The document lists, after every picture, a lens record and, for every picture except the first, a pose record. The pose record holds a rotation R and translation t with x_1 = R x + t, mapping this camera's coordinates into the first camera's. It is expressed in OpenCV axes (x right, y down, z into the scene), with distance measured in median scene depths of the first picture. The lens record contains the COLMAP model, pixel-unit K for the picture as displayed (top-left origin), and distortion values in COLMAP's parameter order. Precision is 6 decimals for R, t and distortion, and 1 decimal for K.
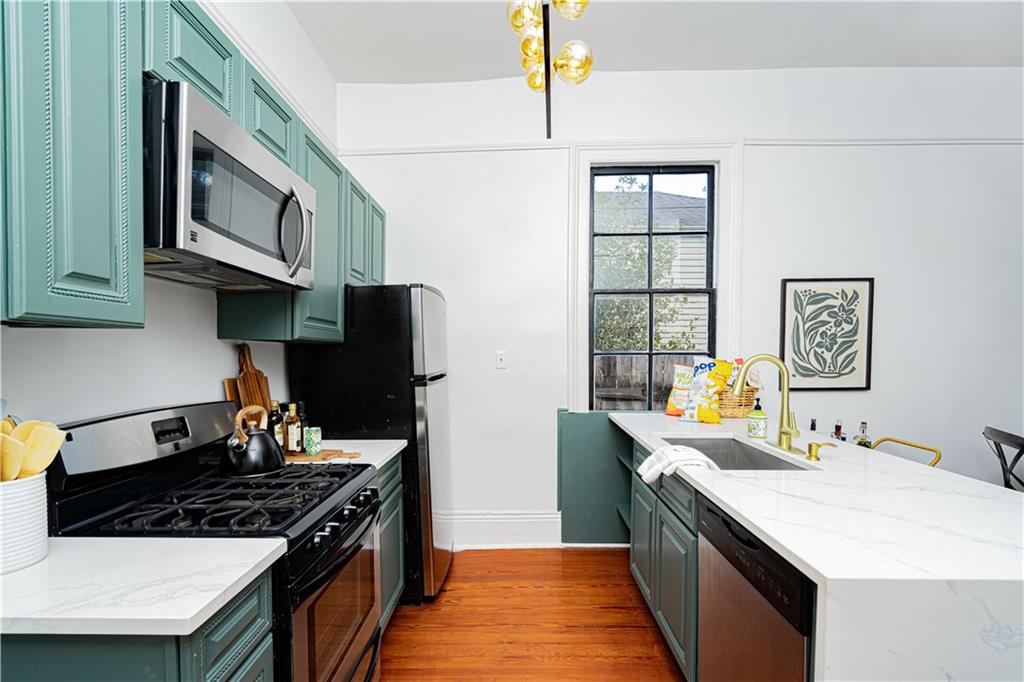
lens RADIAL K [[463.1, 0, 502.1], [0, 463.1, 367.5], [0, 0, 1]] dist [-0.005300, 0.000369]
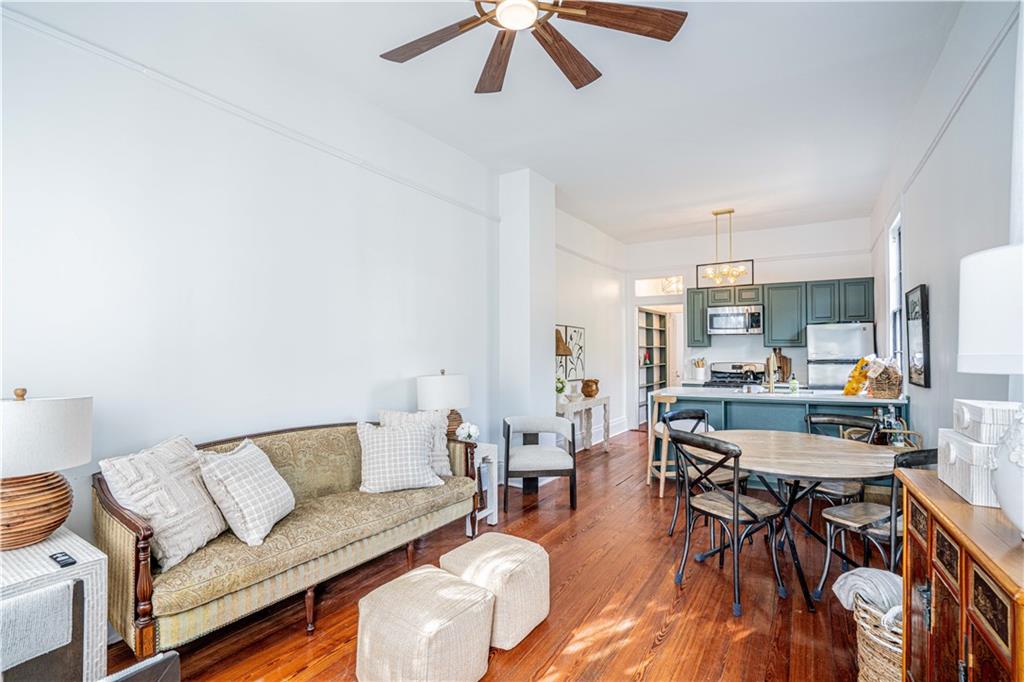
lens RADIAL K [[463.1, 0, 511.2], [0, 463.1, 344.7], [0, 0, 1]] dist [-0.005300, 0.000369]
pose [[-0.514477, -0.017077, -0.857334, 2.215800], [-0.033748, 0.999430, 0.000345, -0.008850], [0.856840, 0.029111, -0.514760, 0.714920]]
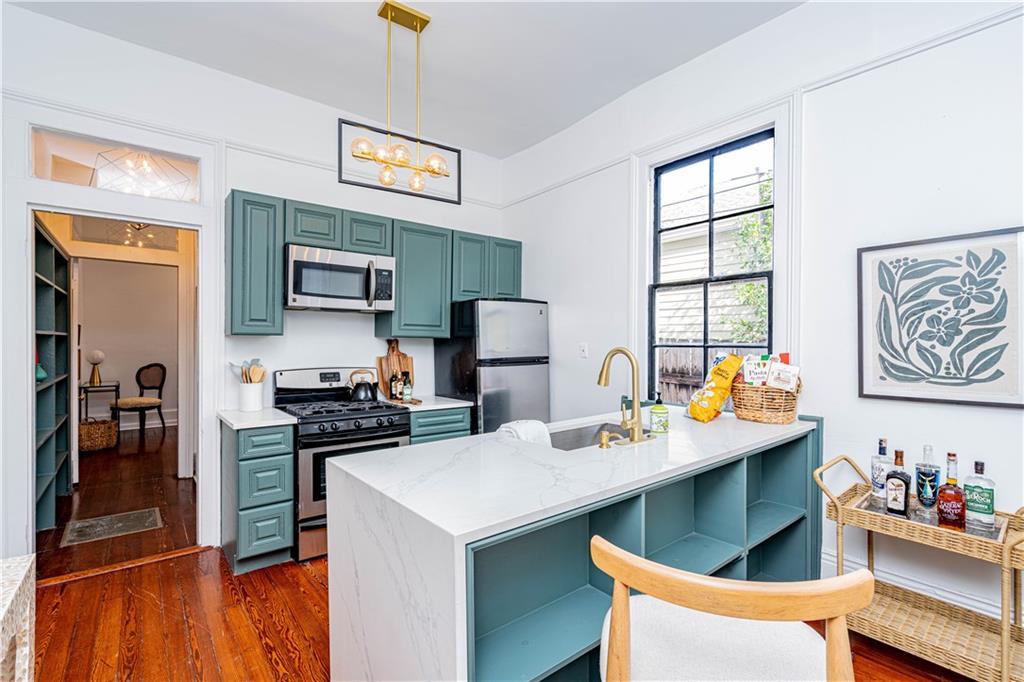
lens RADIAL K [[463.1, 0, 509.9], [0, 463.1, 343.0], [0, 0, 1]] dist [-0.005300, 0.000369]
pose [[0.651456, 0.003861, -0.758677, 0.805968], [-0.026923, 0.999475, -0.018032, -0.009256], [0.758209, 0.032172, 0.651218, 0.083871]]
